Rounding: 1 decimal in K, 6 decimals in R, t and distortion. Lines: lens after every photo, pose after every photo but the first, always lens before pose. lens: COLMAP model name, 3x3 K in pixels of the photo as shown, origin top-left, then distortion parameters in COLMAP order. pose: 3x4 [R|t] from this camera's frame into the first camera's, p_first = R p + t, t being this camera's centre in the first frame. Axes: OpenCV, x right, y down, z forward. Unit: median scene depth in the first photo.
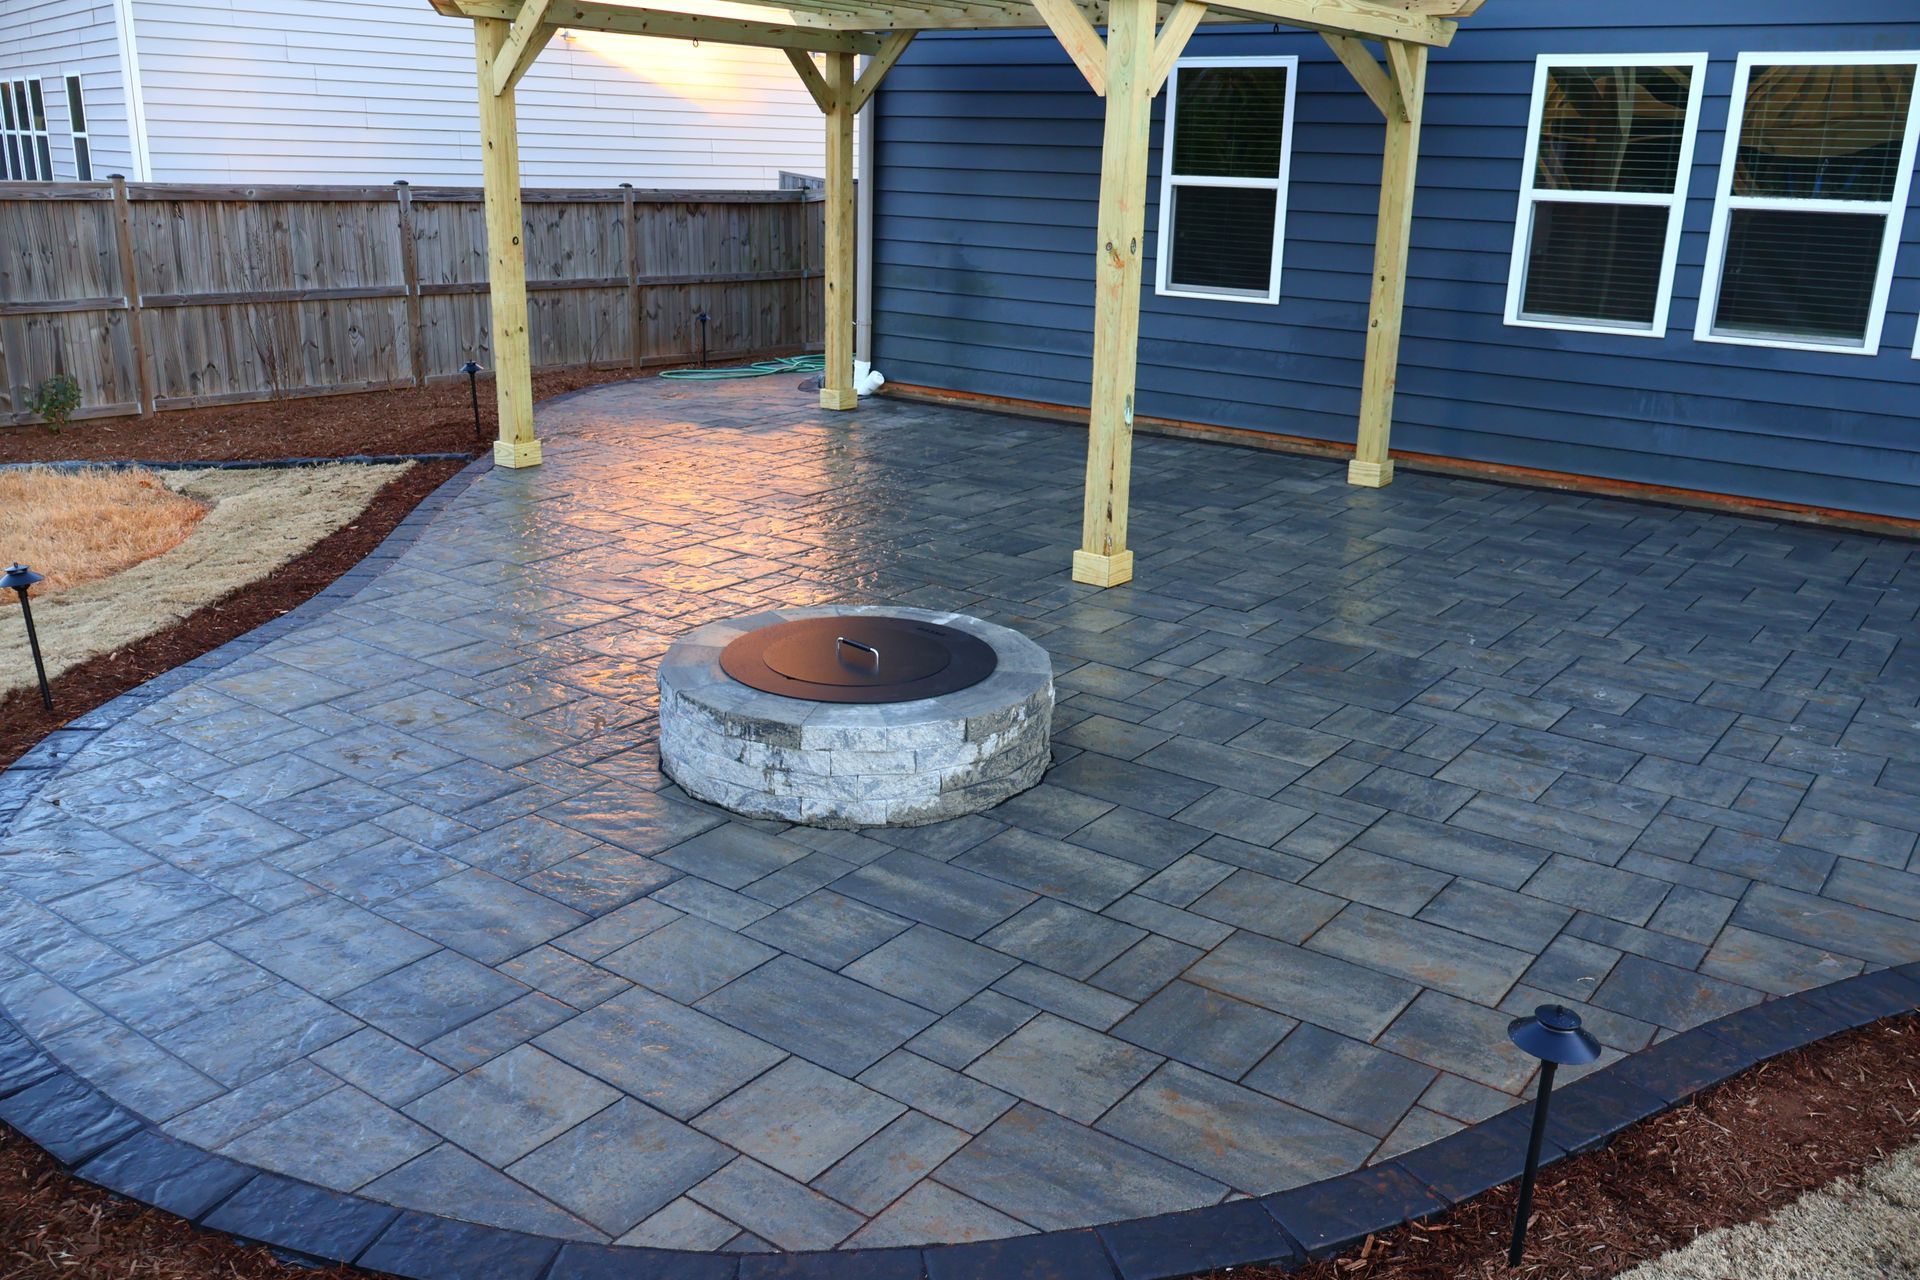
lens RADIAL K [[1599.9, 0, 957.9], [0, 1599.9, 634.8], [0, 0, 1]] dist [-0.011456, 0.022408]
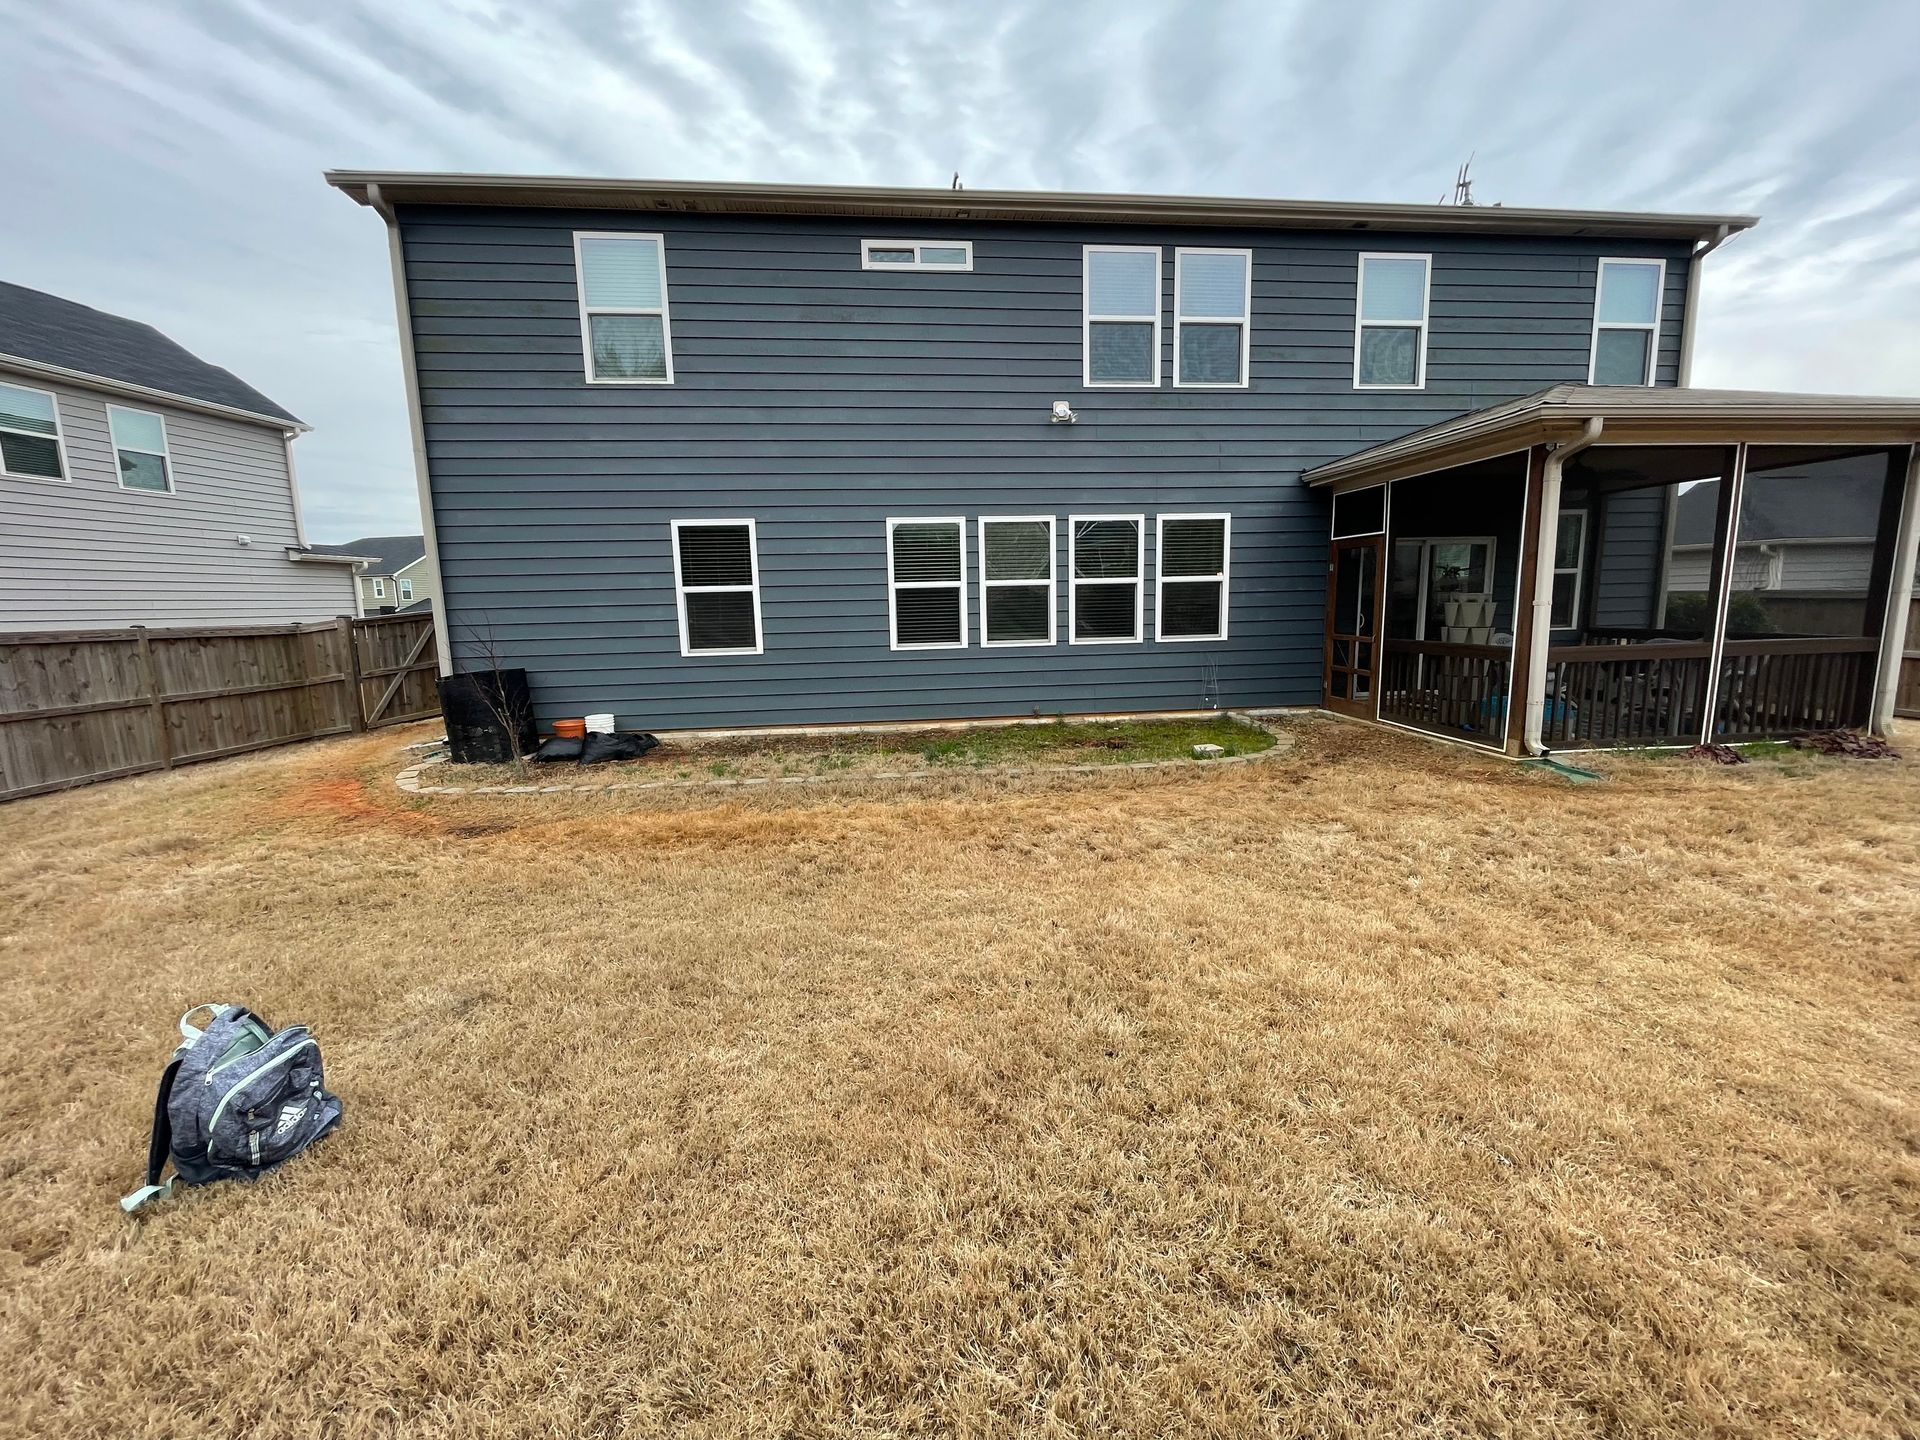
lens RADIAL K [[778.2, 0, 956.3], [0, 778.2, 716.1], [0, 0, 1]] dist [-0.002316, -0.000003]
pose [[0.738400, -0.141709, 0.659306, -0.185151], [0.237231, 0.969765, -0.057252, -0.032873], [-0.631258, 0.198683, 0.749692, 0.192438]]
